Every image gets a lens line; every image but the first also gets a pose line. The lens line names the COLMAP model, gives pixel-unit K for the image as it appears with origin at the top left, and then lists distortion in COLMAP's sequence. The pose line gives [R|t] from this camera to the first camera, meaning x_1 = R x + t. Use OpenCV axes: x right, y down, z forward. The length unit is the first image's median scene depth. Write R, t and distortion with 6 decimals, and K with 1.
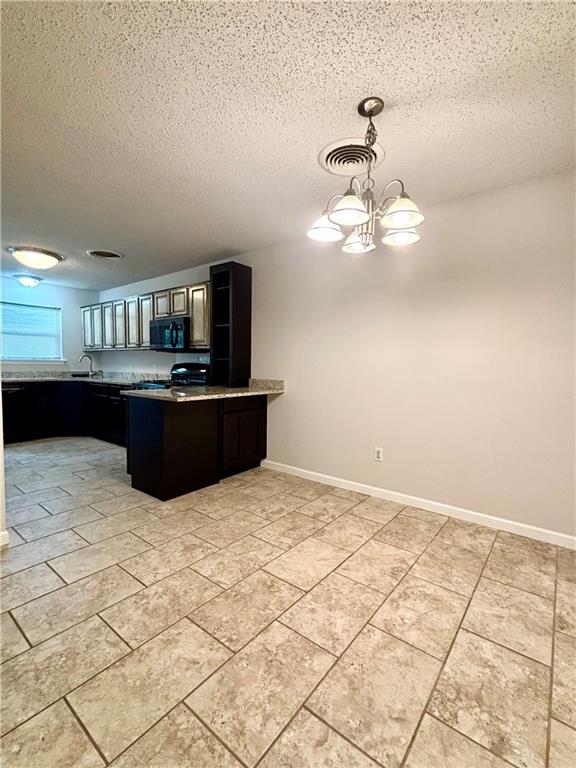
lens RADIAL K [[352.8, 0, 288.0], [0, 352.8, 384.0], [0, 0, 1]] dist [-0.004233, 0.007306]
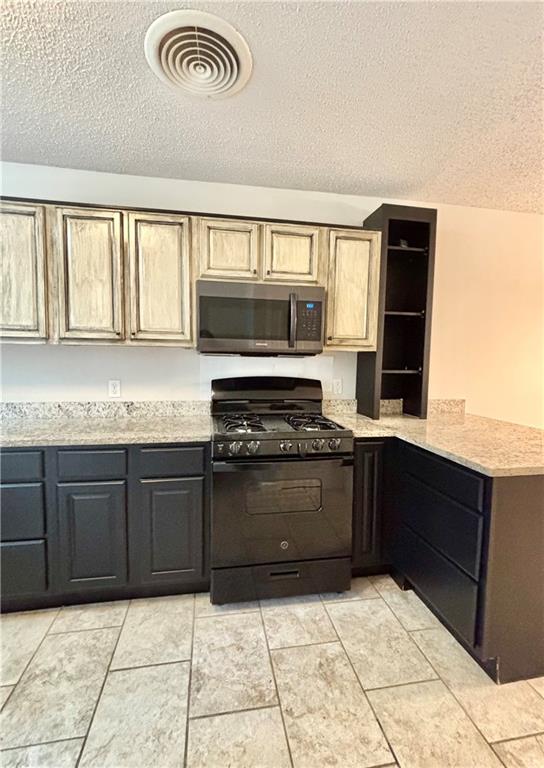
lens RADIAL K [[365.1, 0, 272.0], [0, 365.1, 384.0], [0, 0, 1]] dist [0.000418, -0.000017]
pose [[0.659359, -0.066328, 0.748897, -0.681603], [0.037811, 0.997766, 0.055079, -0.080133], [-0.750877, -0.008000, 0.660393, 0.667339]]
